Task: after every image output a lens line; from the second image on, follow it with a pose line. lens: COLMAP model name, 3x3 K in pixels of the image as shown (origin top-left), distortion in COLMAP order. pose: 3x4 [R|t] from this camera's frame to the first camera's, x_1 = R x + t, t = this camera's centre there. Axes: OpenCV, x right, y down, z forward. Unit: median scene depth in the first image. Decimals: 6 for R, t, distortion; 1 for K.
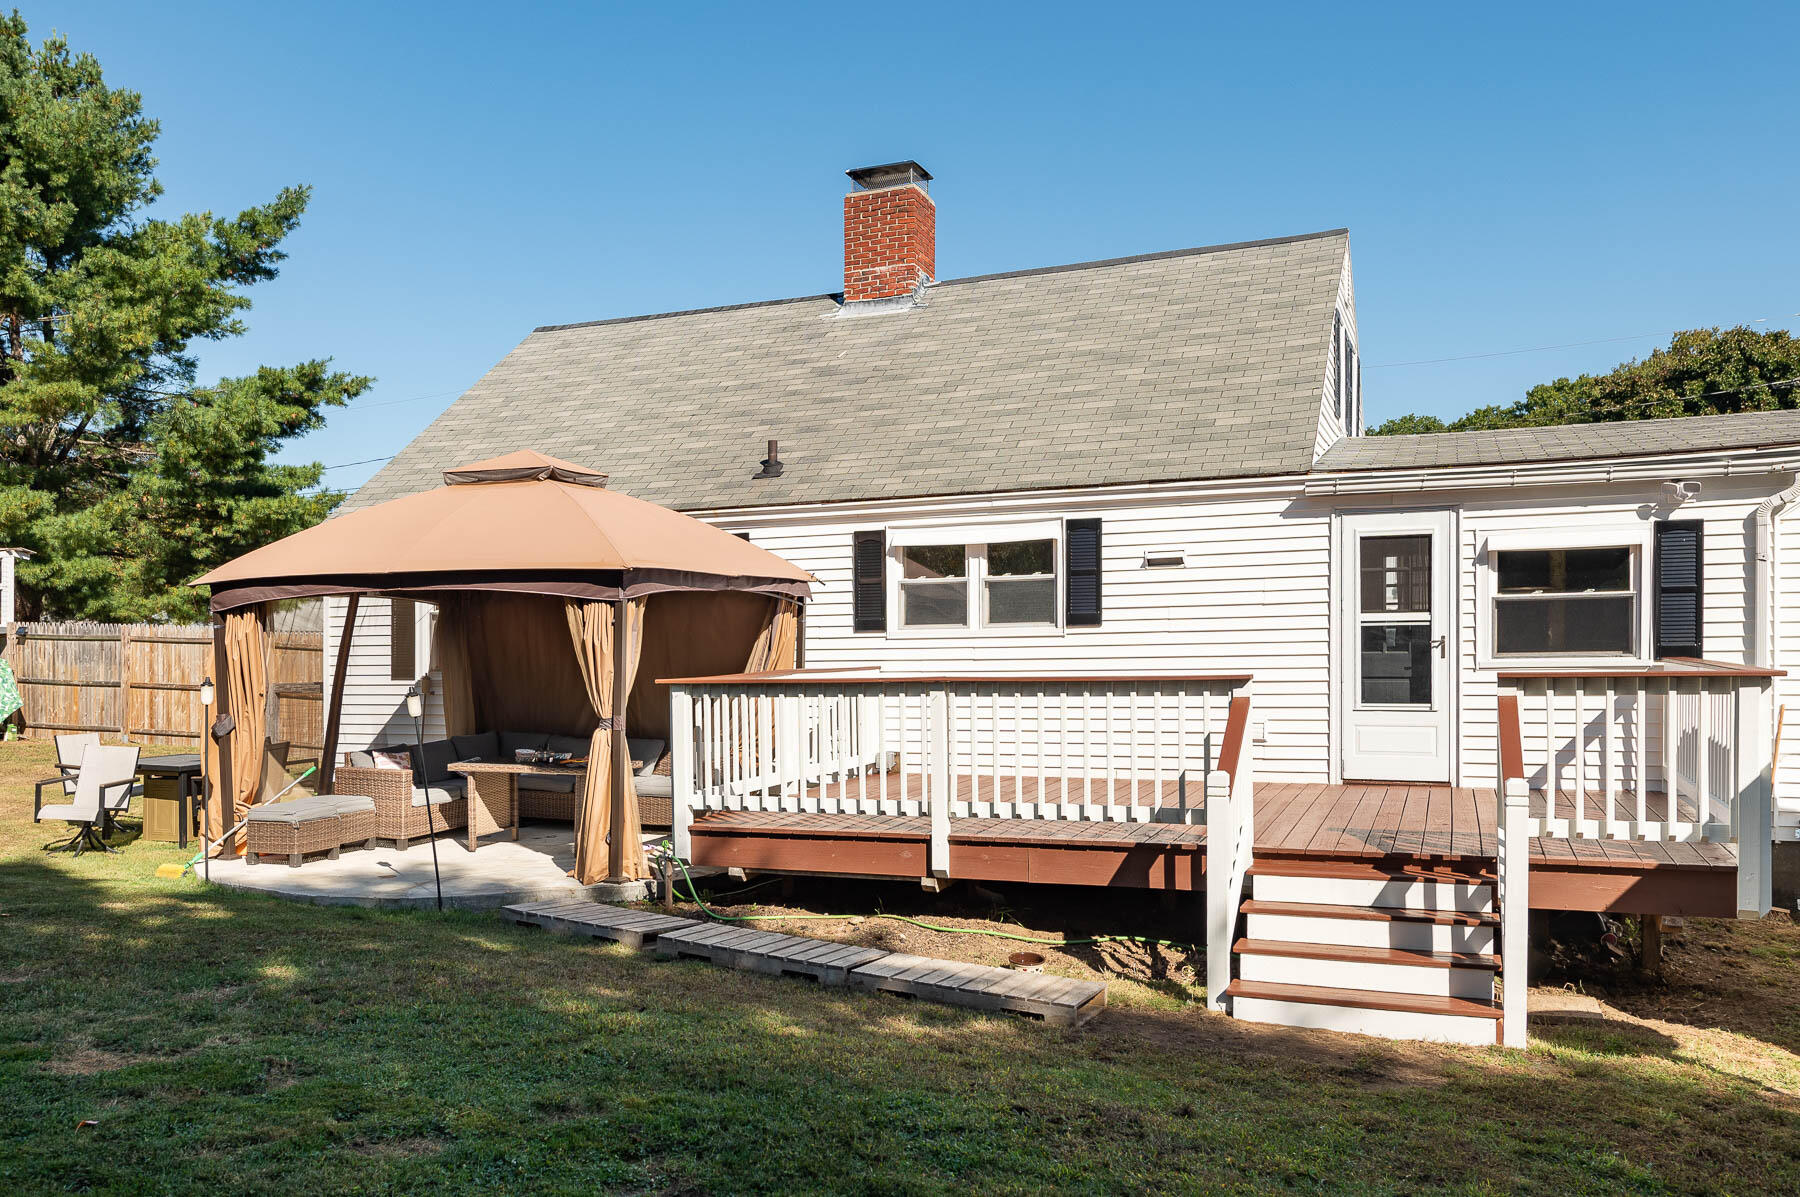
lens RADIAL K [[1399.9, 0, 899.2], [0, 1399.9, 666.1], [0, 0, 1]] dist [-0.001247, -0.006838]
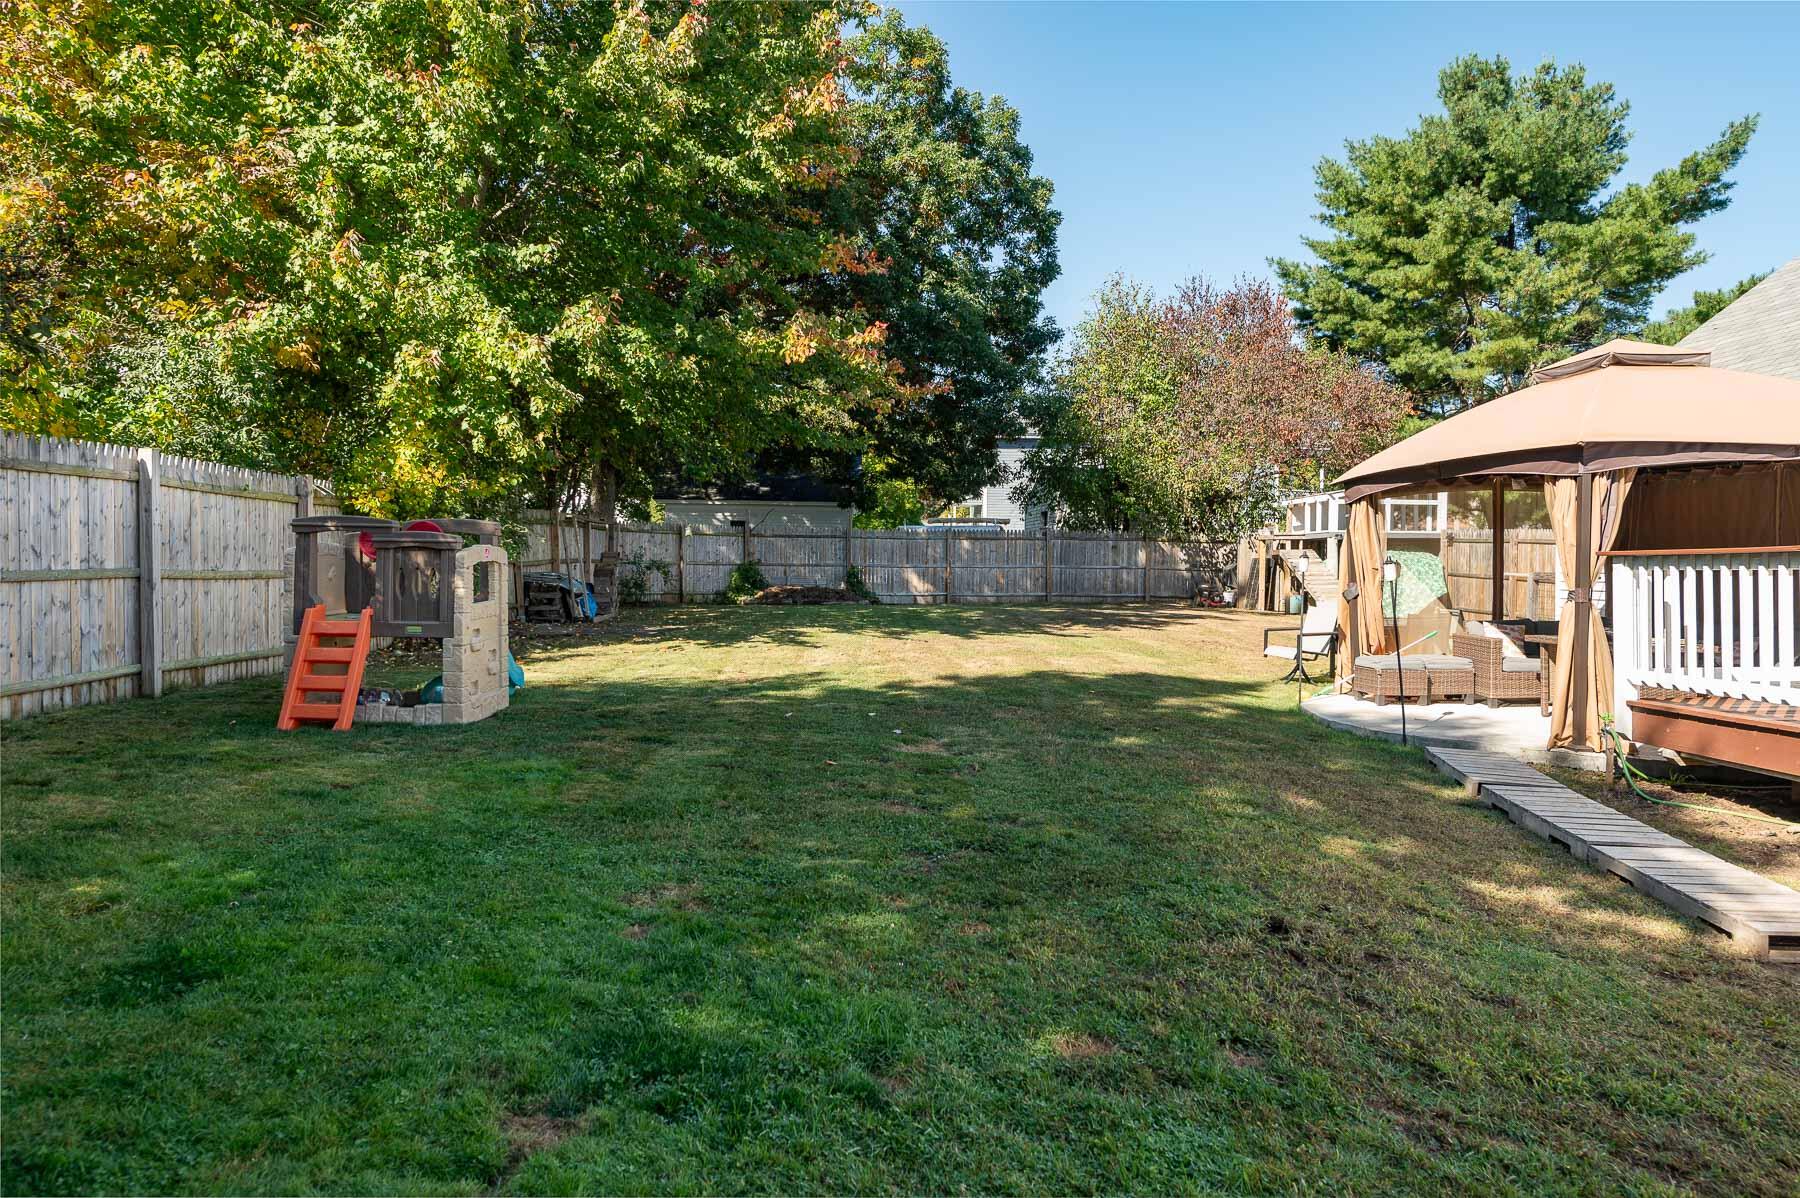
lens RADIAL K [[1197.8, 0, 905.8], [0, 1197.8, 531.1], [0, 0, 1]] dist [0.028061, -0.027834]
pose [[0.405682, -0.013397, -0.913916, 0.164037], [-0.028358, 0.999227, -0.027236, 0.012994], [0.913574, 0.036965, 0.404988, 0.075319]]
